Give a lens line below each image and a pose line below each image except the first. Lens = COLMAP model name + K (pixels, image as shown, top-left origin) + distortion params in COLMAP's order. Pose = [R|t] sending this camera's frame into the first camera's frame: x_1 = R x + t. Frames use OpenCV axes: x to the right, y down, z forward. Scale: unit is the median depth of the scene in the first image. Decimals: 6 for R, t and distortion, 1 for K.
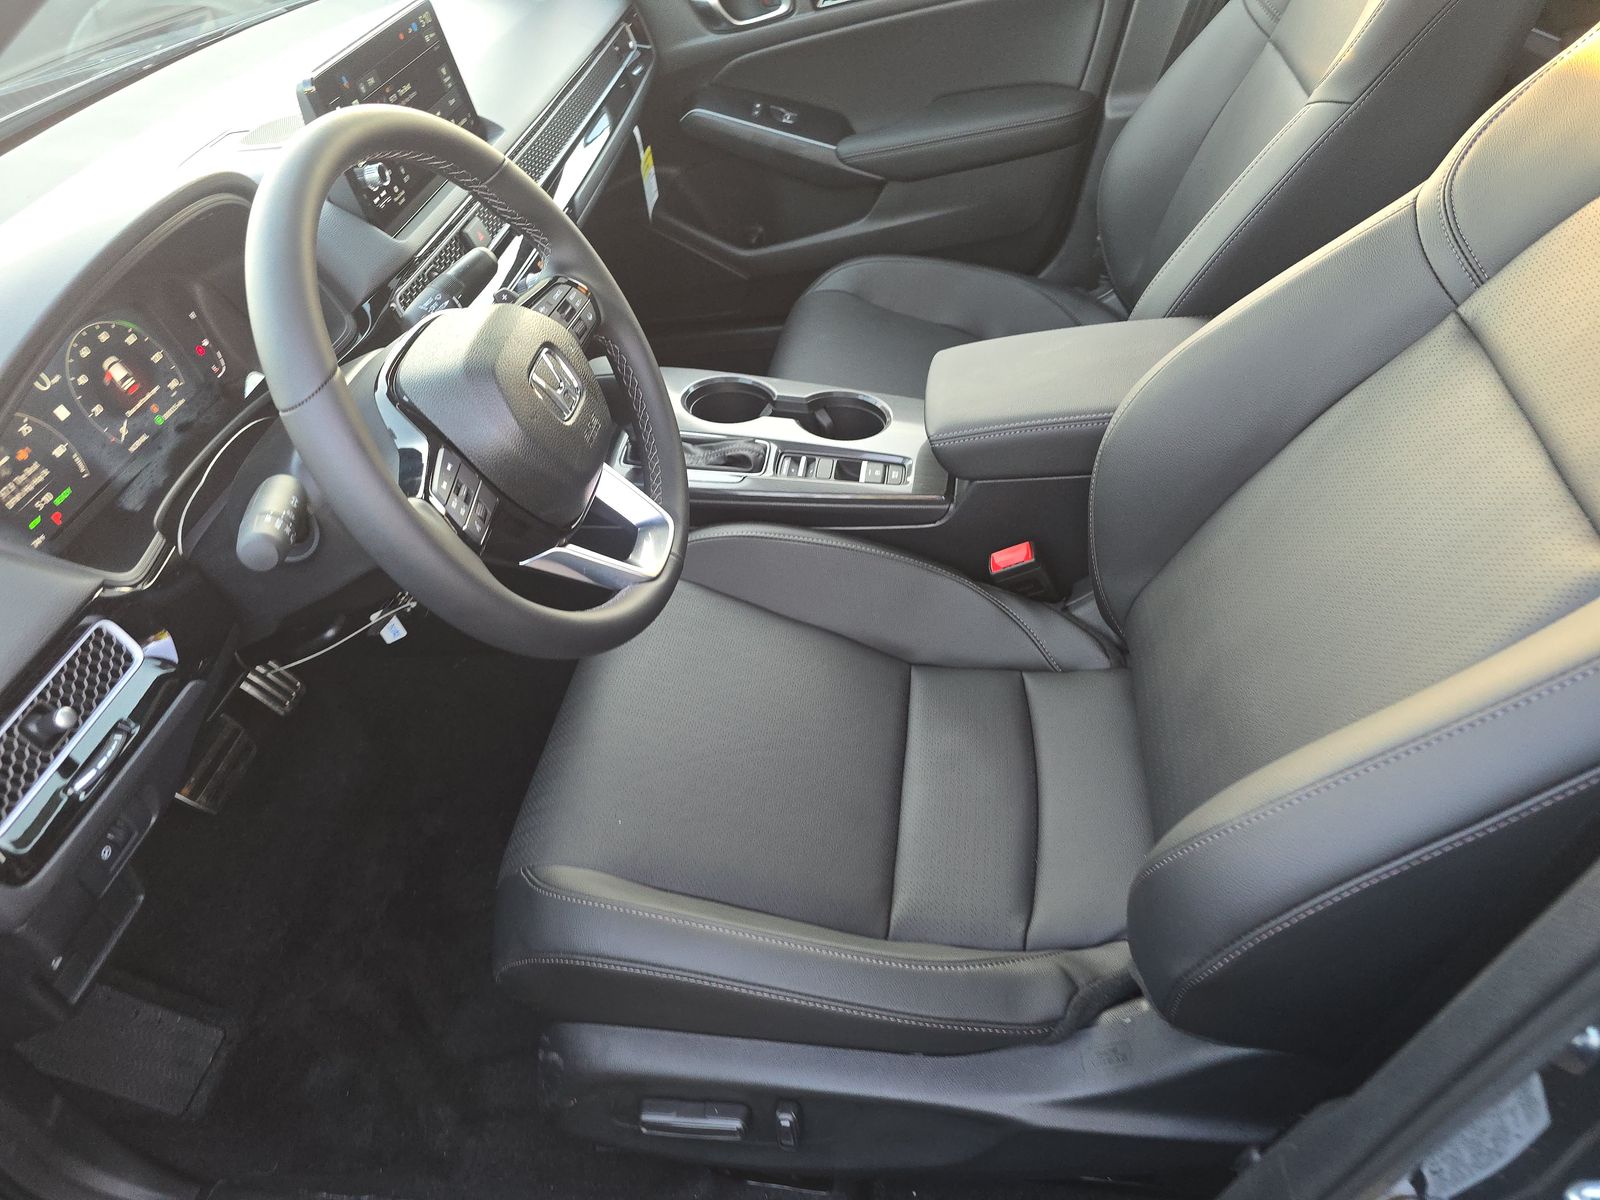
lens RADIAL K [[1100.3, 0, 800.0], [0, 1100.3, 600.0], [0, 0, 1]] dist [0.010154, -0.004653]
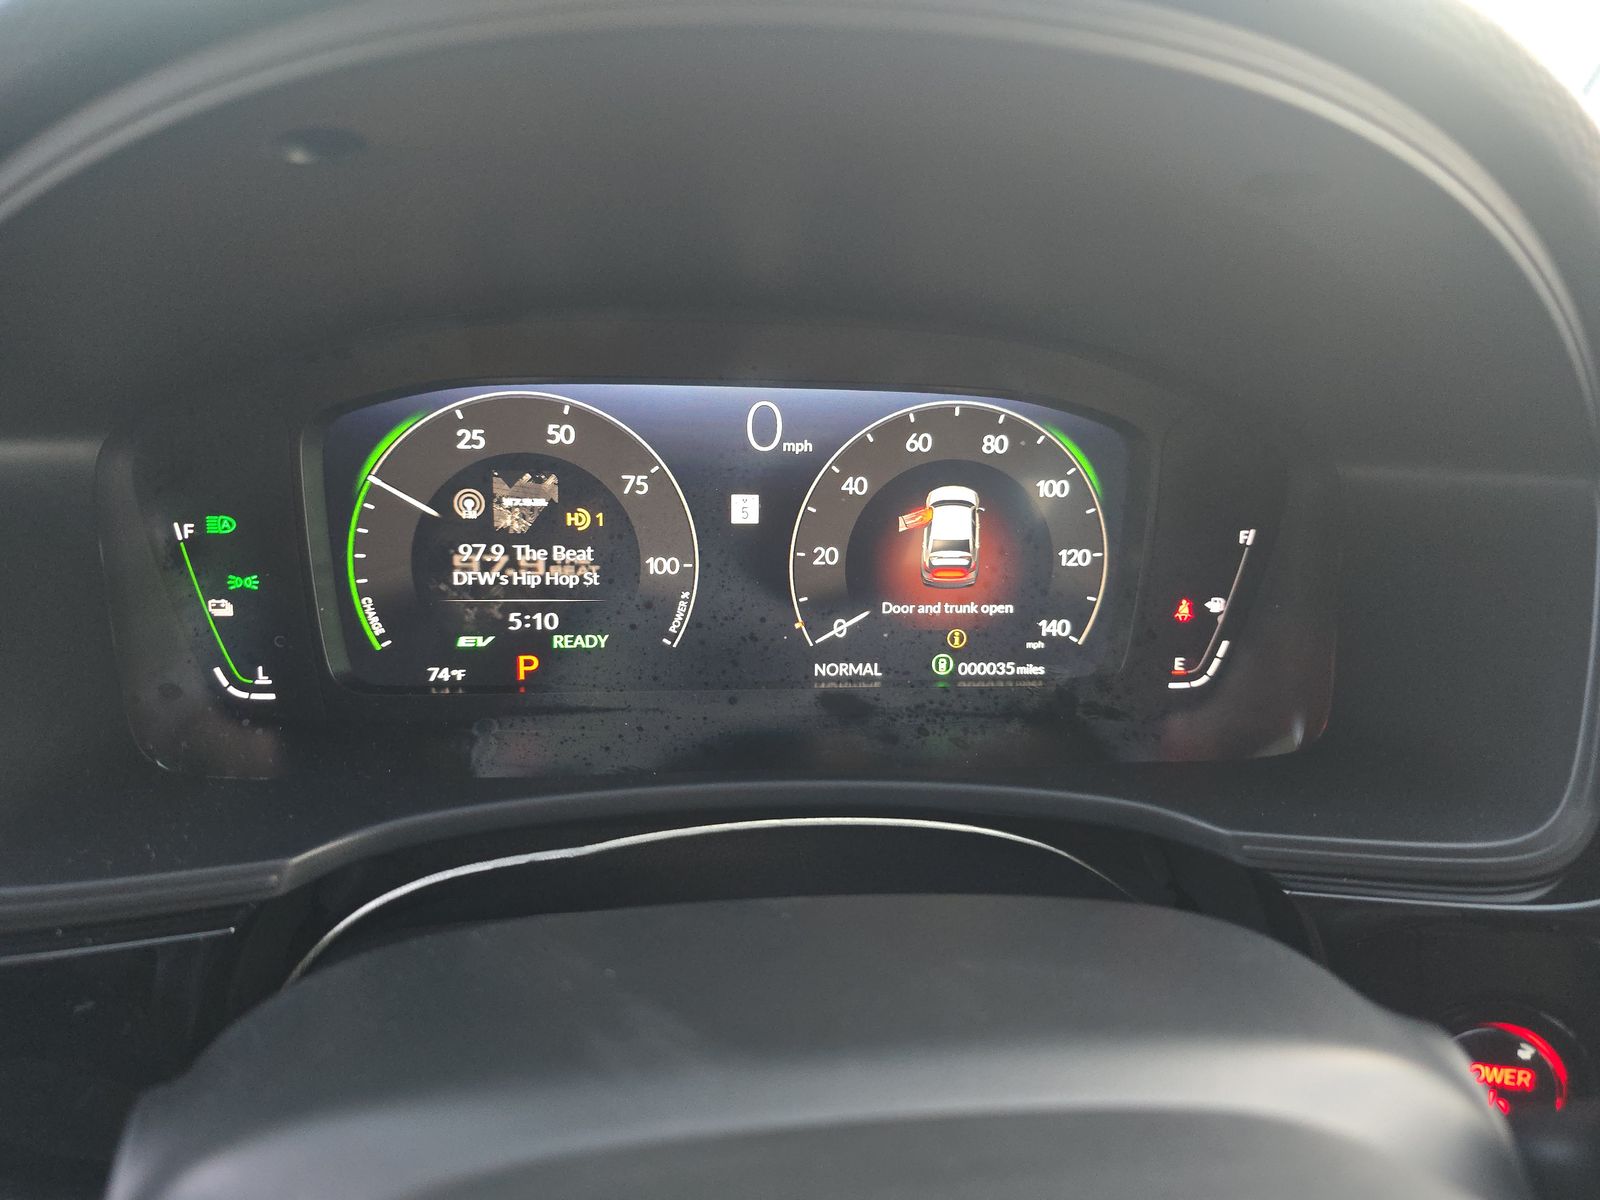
lens RADIAL K [[1100.3, 0, 800.0], [0, 1100.3, 600.0], [0, 0, 1]] dist [0.010154, -0.004653]
pose [[0.230888, 0.500435, -0.834420, -0.283005], [-0.694751, 0.685195, 0.218698, -0.237597], [0.681184, 0.529219, 0.505881, 0.777399]]
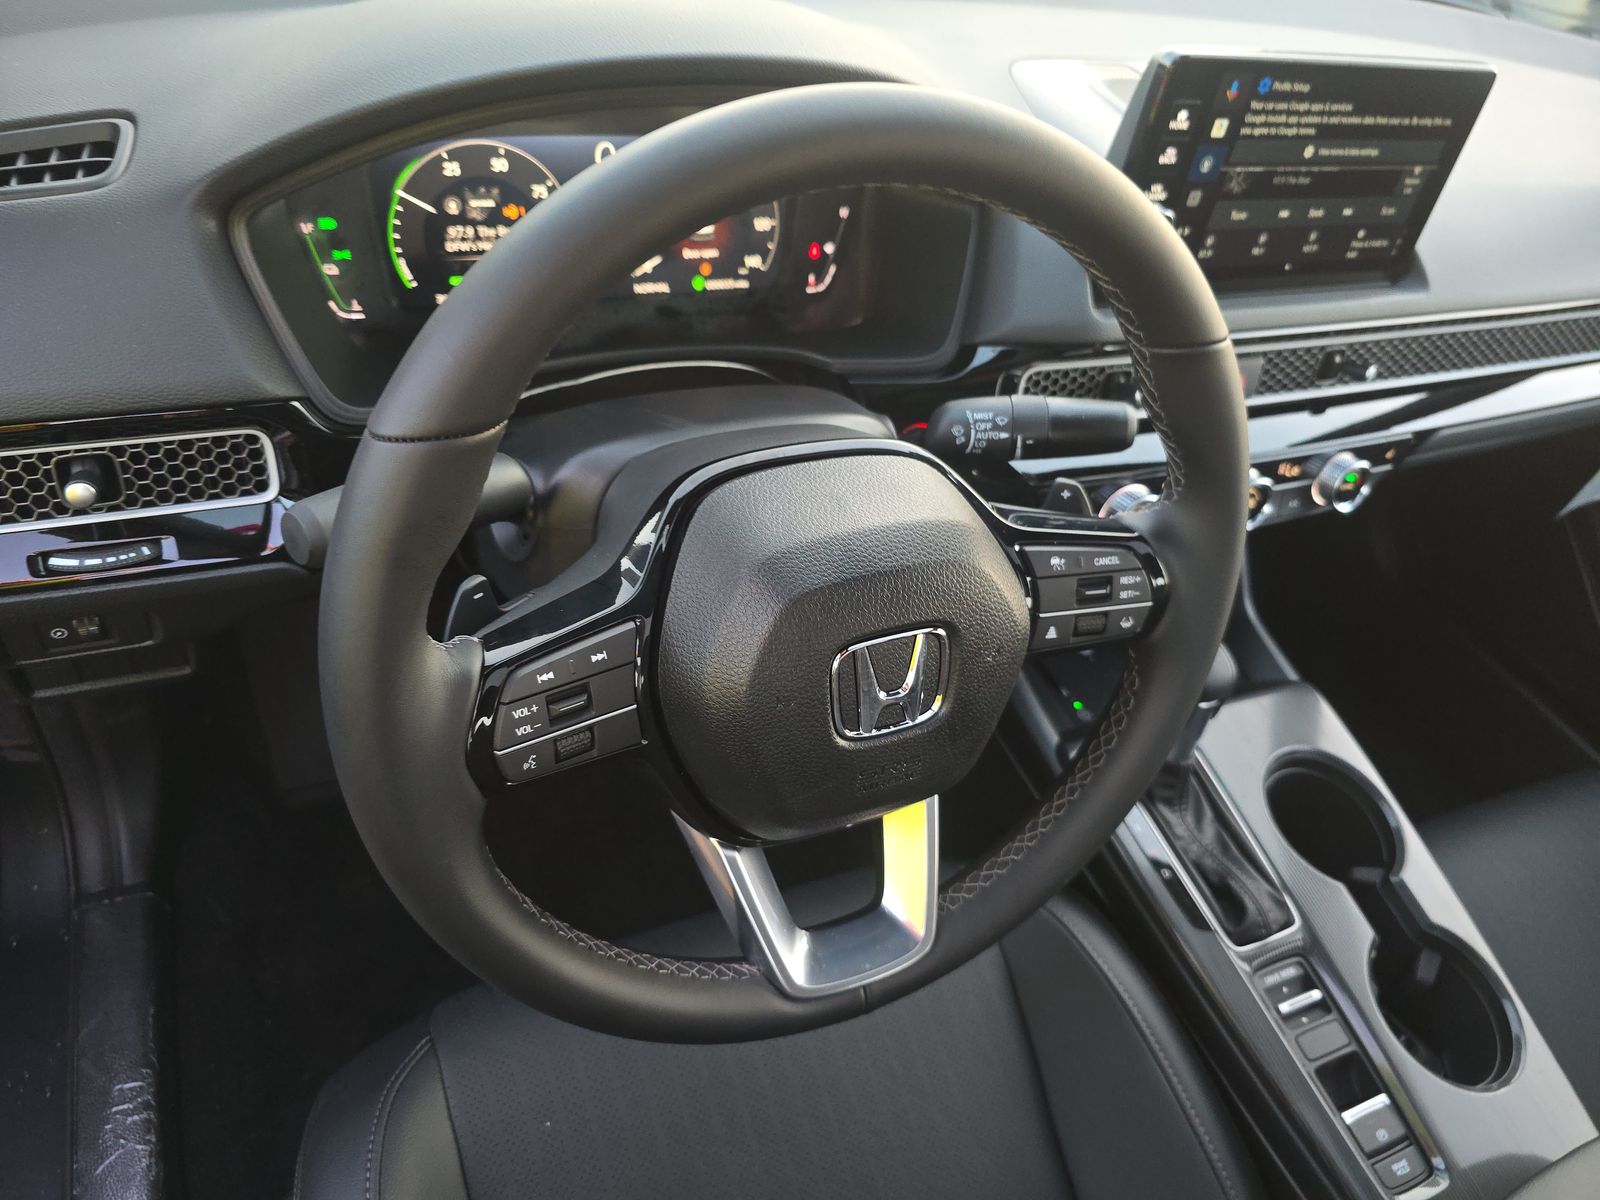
lens RADIAL K [[1100.3, 0, 800.0], [0, 1100.3, 600.0], [0, 0, 1]] dist [0.010154, -0.004653]
pose [[0.481147, 0.746692, -0.459291, -0.021261], [-0.733866, 0.629662, 0.254884, -0.282383], [0.479518, 0.214422, 0.850932, 0.433122]]
